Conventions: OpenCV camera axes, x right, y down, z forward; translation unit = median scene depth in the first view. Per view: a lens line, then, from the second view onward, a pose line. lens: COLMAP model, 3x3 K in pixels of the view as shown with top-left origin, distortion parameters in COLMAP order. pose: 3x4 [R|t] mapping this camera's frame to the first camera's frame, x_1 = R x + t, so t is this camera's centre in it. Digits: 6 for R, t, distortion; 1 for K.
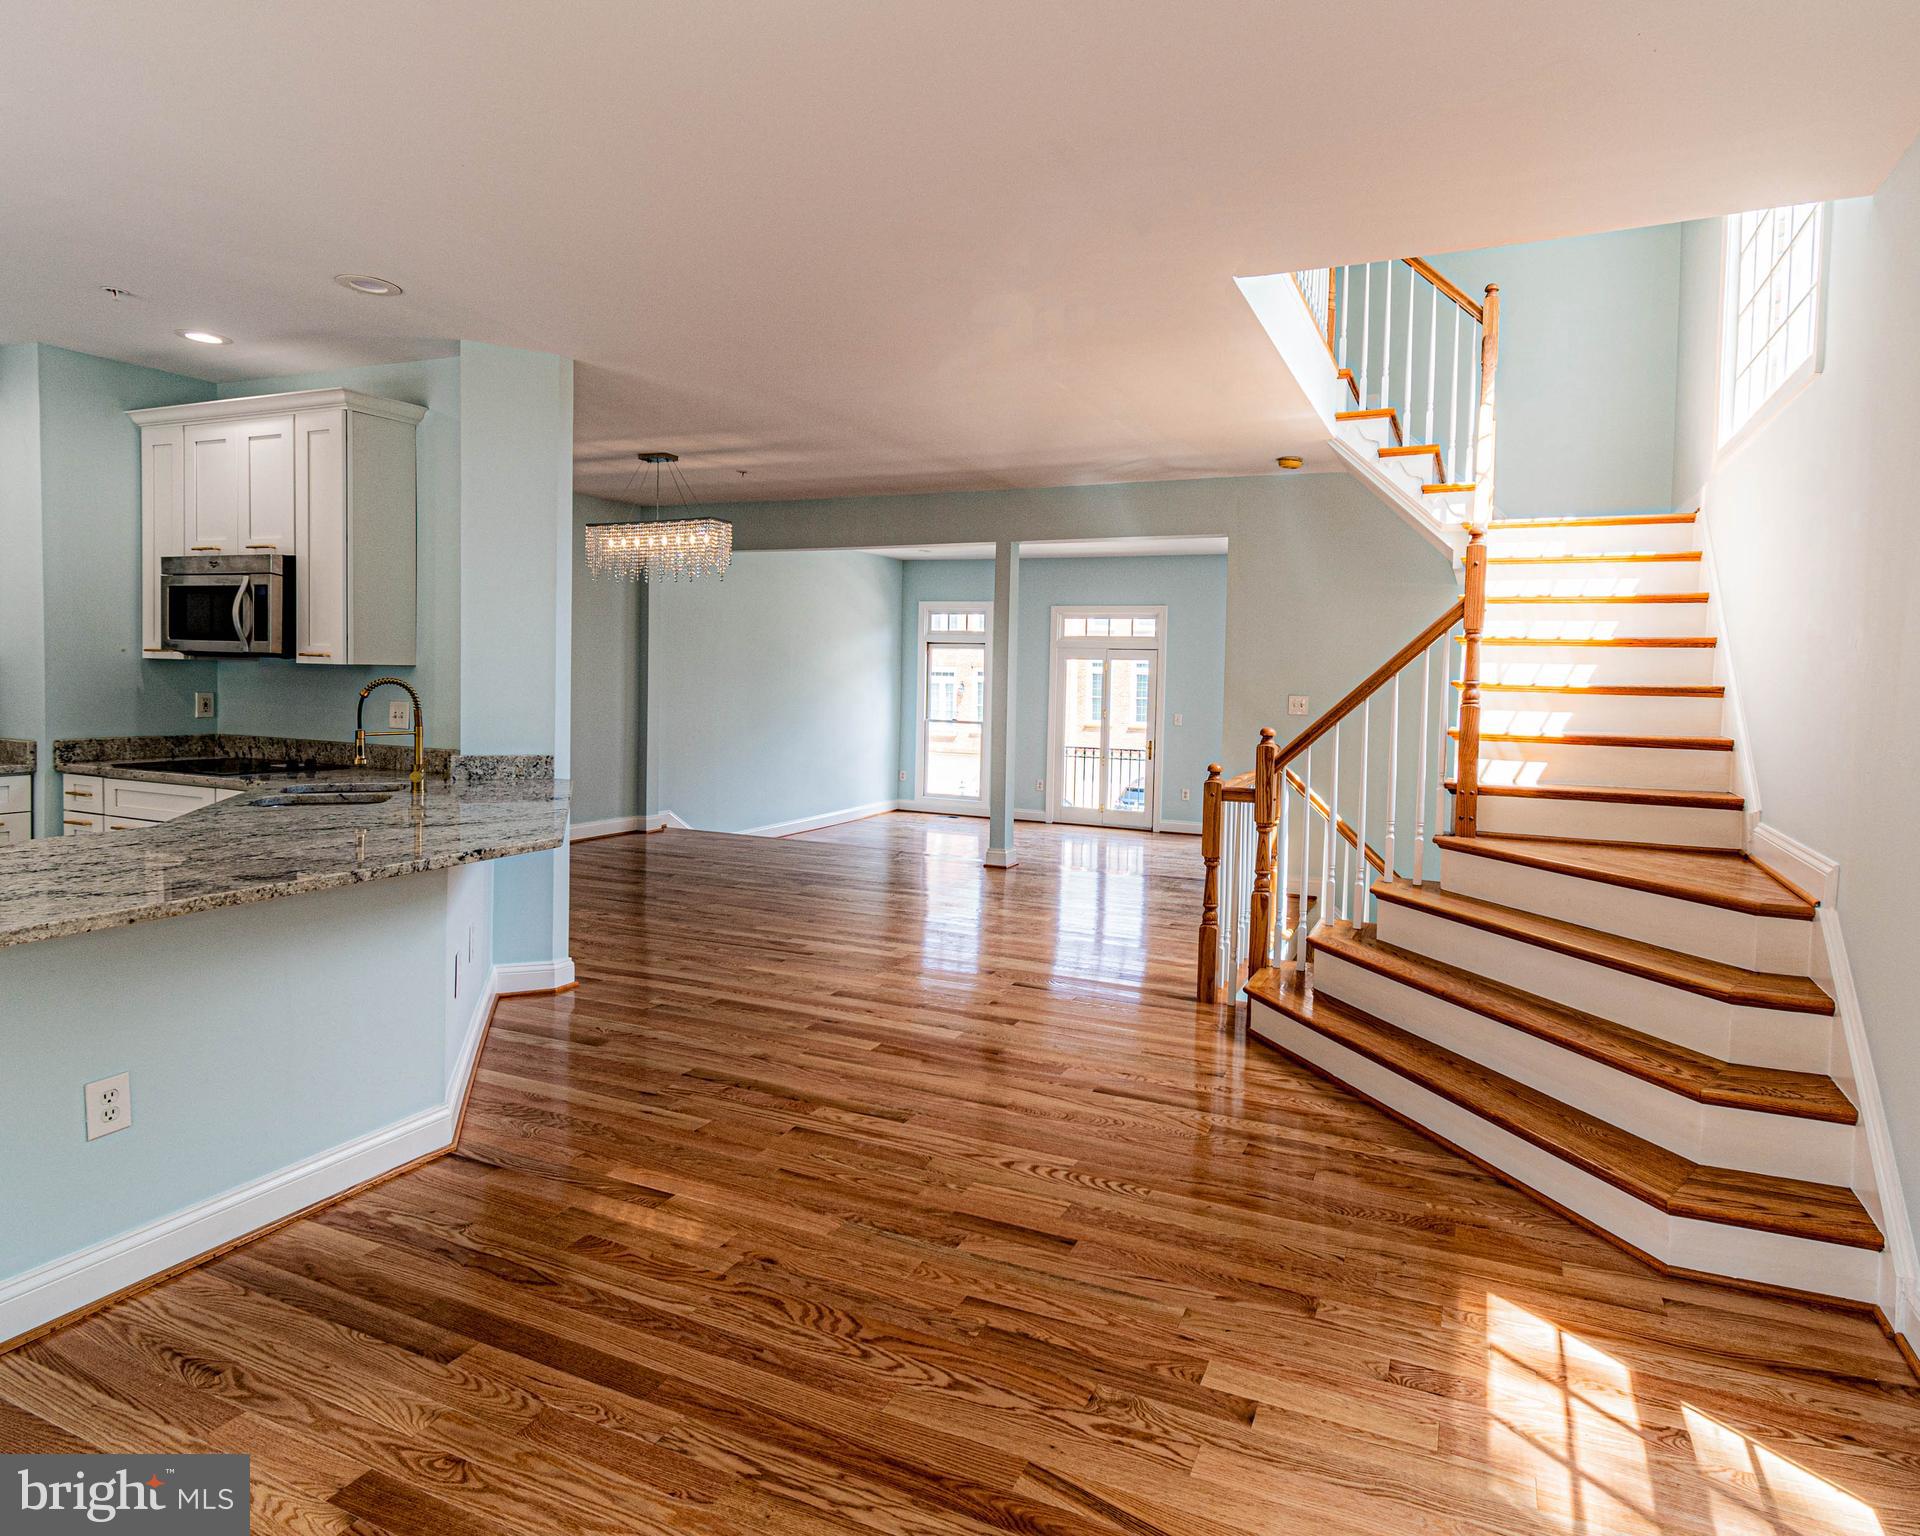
lens RADIAL K [[1076.8, 0, 1047.1], [0, 1076.8, 722.7], [0, 0, 1]] dist [0.004372, -0.001903]
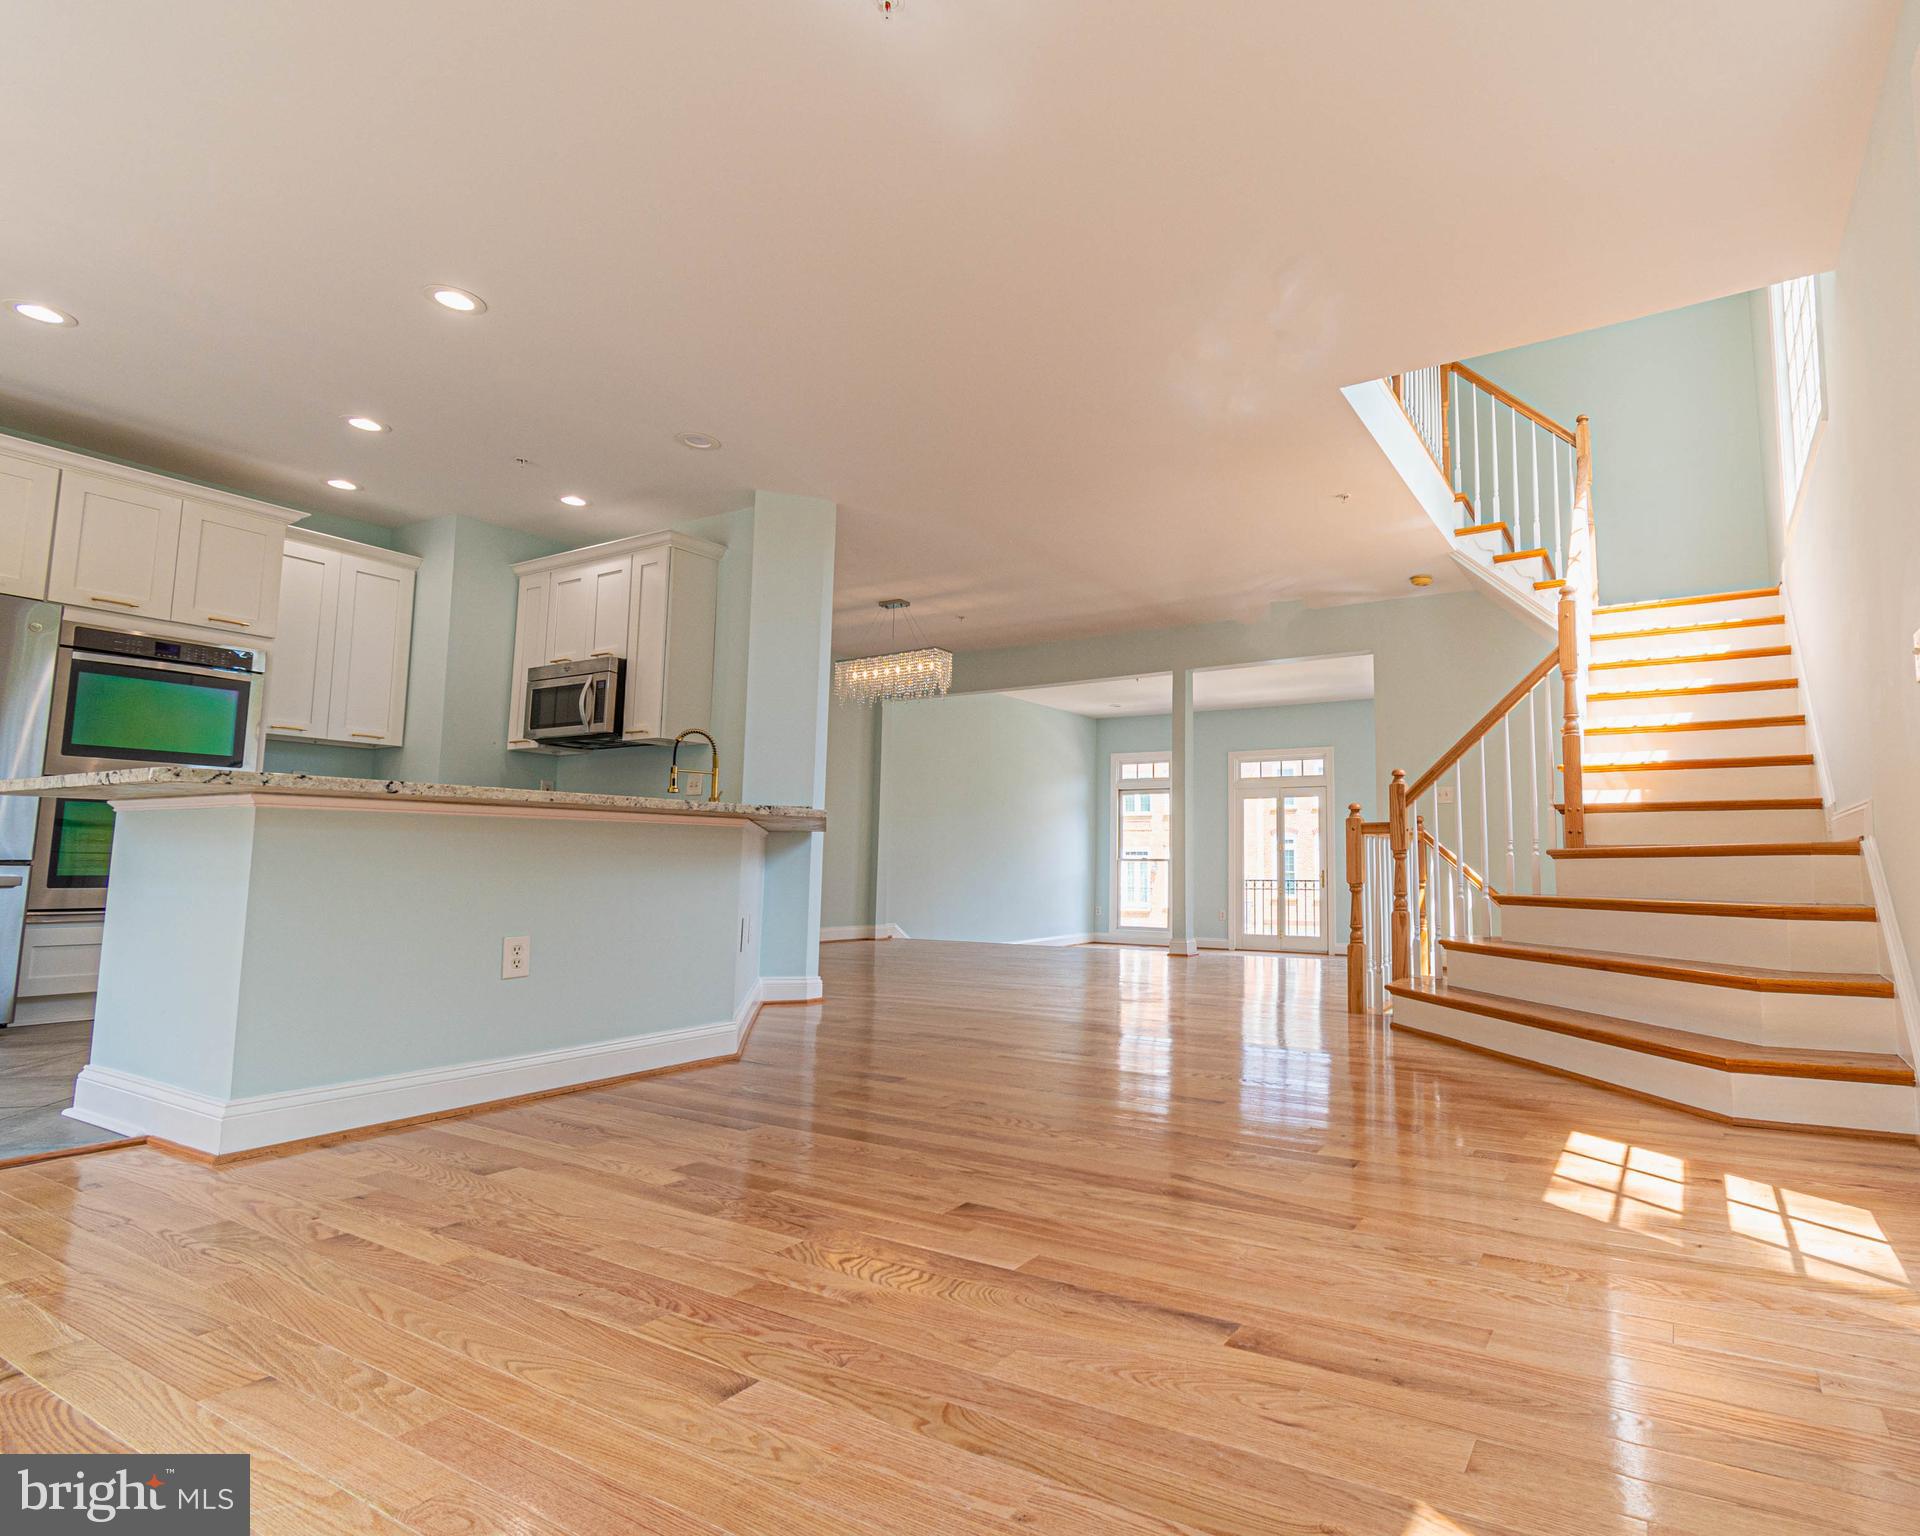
lens RADIAL K [[1015.7, 0, 1125.1], [0, 1015.7, 771.2], [0, 0, 1]] dist [-0.000761, 0.001007]
pose [[0.993705, -0.027882, -0.108504, 0.027751], [0.012278, 0.989805, -0.141898, 0.151294], [0.111354, 0.139672, 0.983917, -0.112070]]
